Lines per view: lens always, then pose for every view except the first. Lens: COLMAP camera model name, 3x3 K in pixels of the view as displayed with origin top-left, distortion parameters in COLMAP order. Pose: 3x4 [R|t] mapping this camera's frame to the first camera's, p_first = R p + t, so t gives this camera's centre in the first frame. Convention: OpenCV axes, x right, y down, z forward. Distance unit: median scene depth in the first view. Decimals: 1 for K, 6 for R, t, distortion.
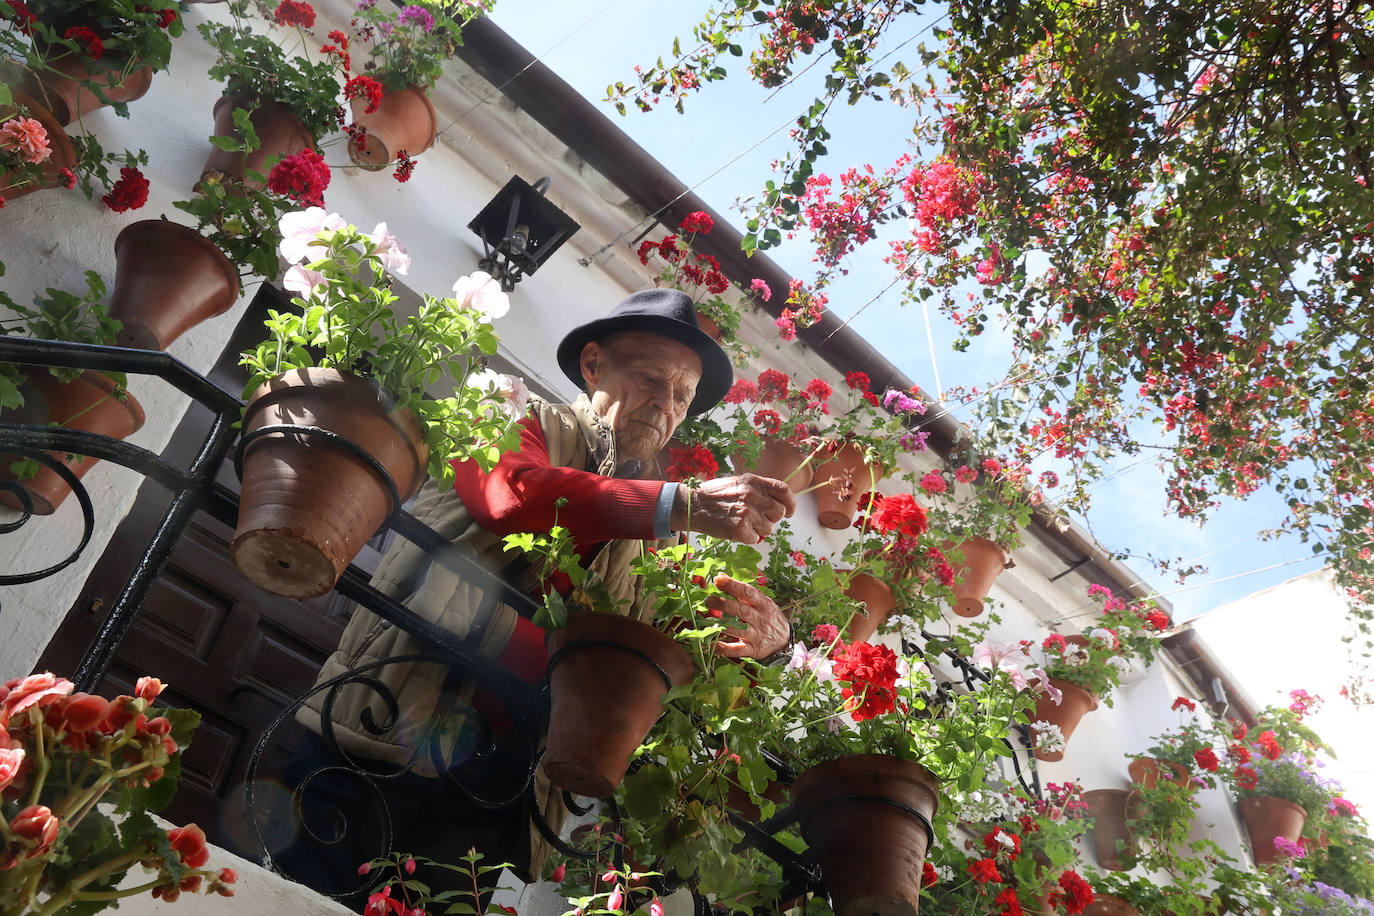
lens RADIAL K [[1229.8, 0, 687.0], [0, 1229.8, 458.0], [0, 0, 1]] dist [0.000689, 0.014070]
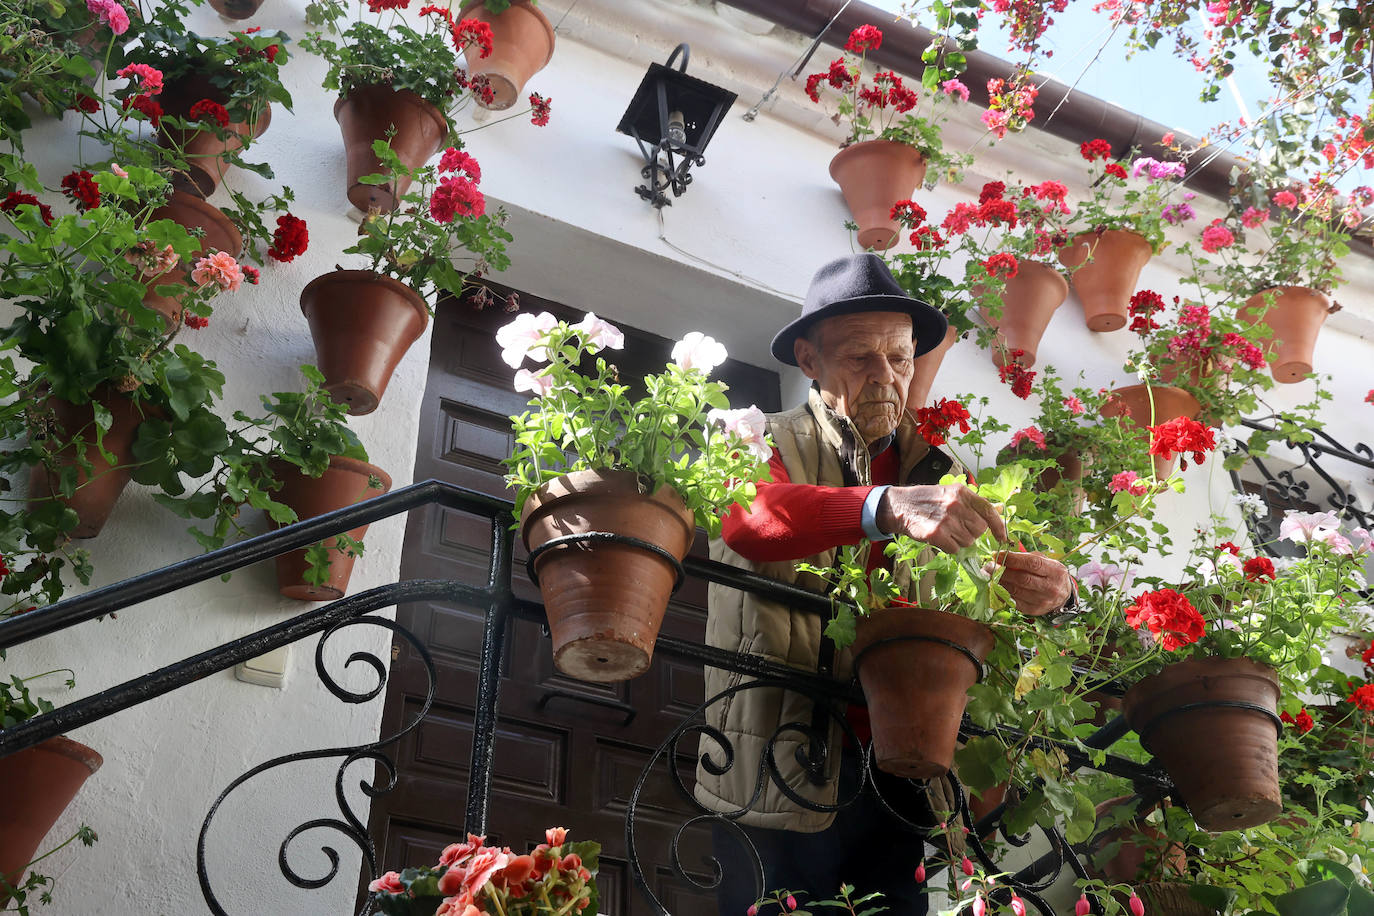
lens RADIAL K [[1485.1, 0, 687.0], [0, 1485.1, 458.0], [0, 0, 1]] dist [0.007663, 0.208539]
pose [[0.950191, -0.249397, -0.186918, 0.013220], [0.274850, 0.953294, 0.125252, -0.081085], [0.146950, -0.170388, 0.974358, -0.088612]]
